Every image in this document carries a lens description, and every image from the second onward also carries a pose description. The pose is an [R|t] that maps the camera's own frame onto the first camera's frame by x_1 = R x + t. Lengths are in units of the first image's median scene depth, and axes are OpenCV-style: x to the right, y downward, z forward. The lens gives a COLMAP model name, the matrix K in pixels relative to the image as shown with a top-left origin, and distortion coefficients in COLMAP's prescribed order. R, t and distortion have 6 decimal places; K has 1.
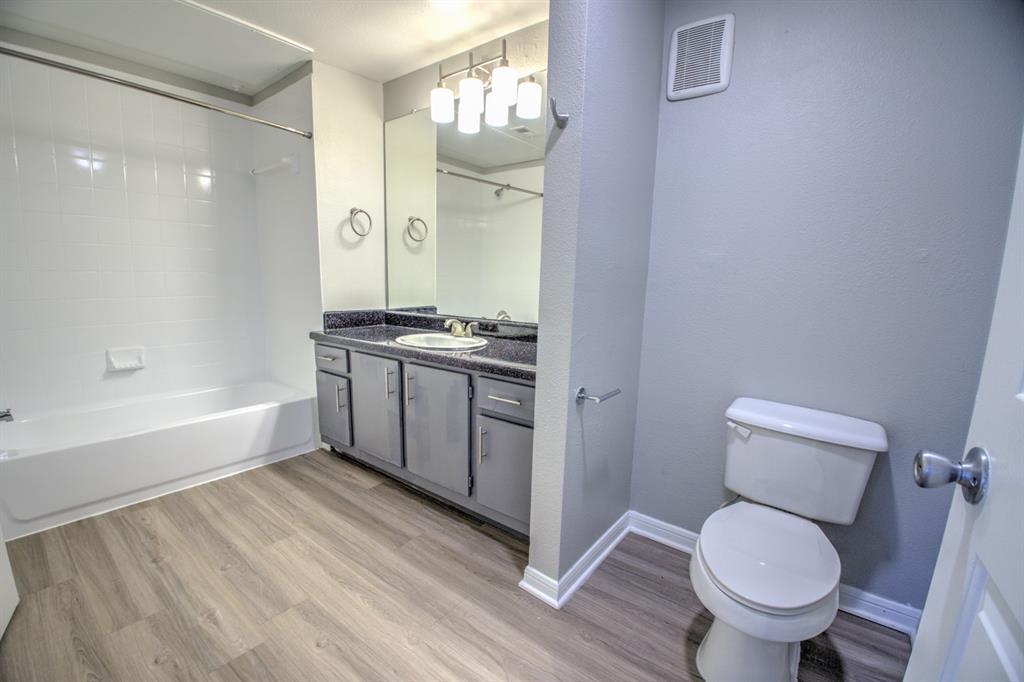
lens RADIAL K [[431.1, 0, 512.3], [0, 431.1, 354.7], [0, 0, 1]] dist [-0.031152, -0.007850]
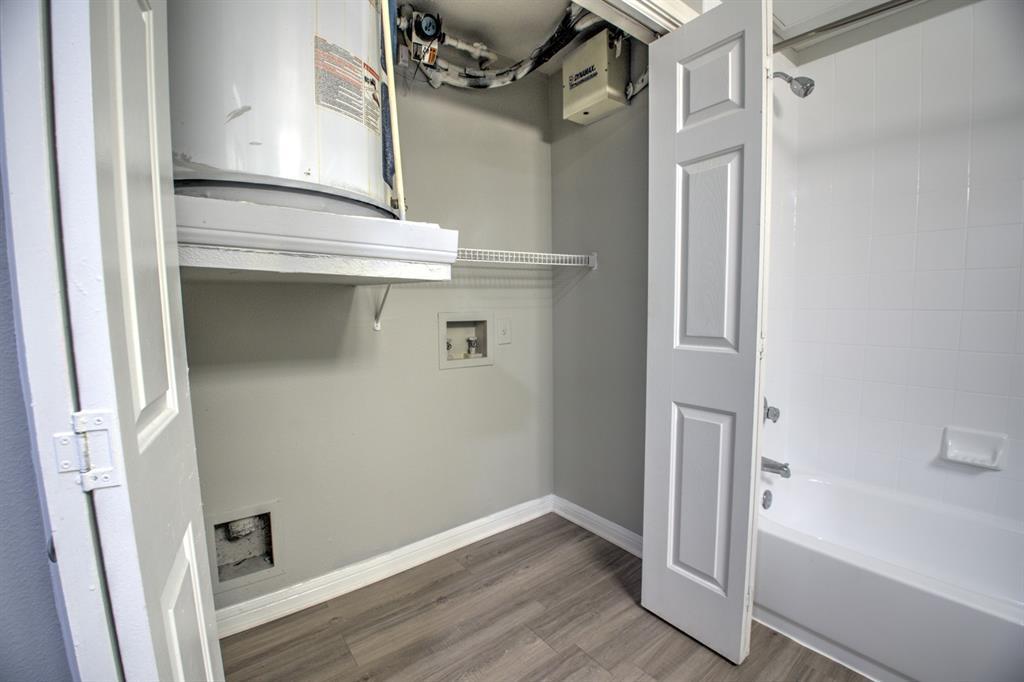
lens RADIAL K [[431.1, 0, 512.3], [0, 431.1, 354.7], [0, 0, 1]] dist [-0.031152, -0.007850]
pose [[-0.273077, 0.072702, -0.959241, -0.166411], [-0.167807, 0.978252, 0.121915, -0.089392], [0.947243, 0.194260, -0.254939, 0.493354]]
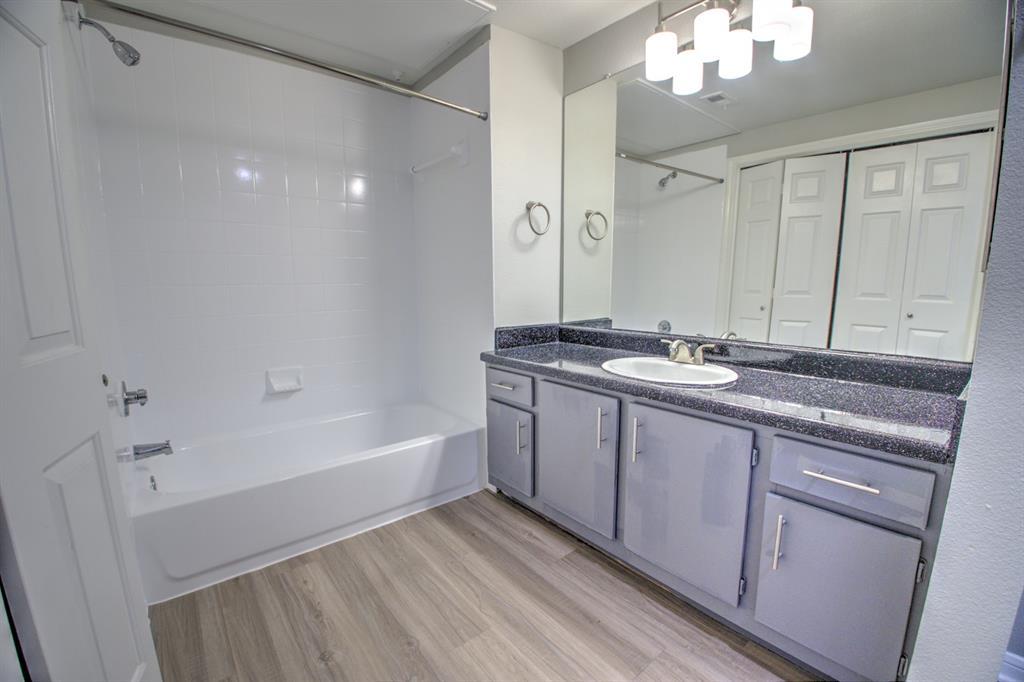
lens RADIAL K [[431.1, 0, 512.3], [0, 431.1, 354.7], [0, 0, 1]] dist [-0.031152, -0.007850]
pose [[0.972949, 0.011426, -0.230738, -0.238060], [-0.014220, 0.999844, -0.010449, -0.044243], [0.230583, 0.013448, 0.972960, 0.214938]]
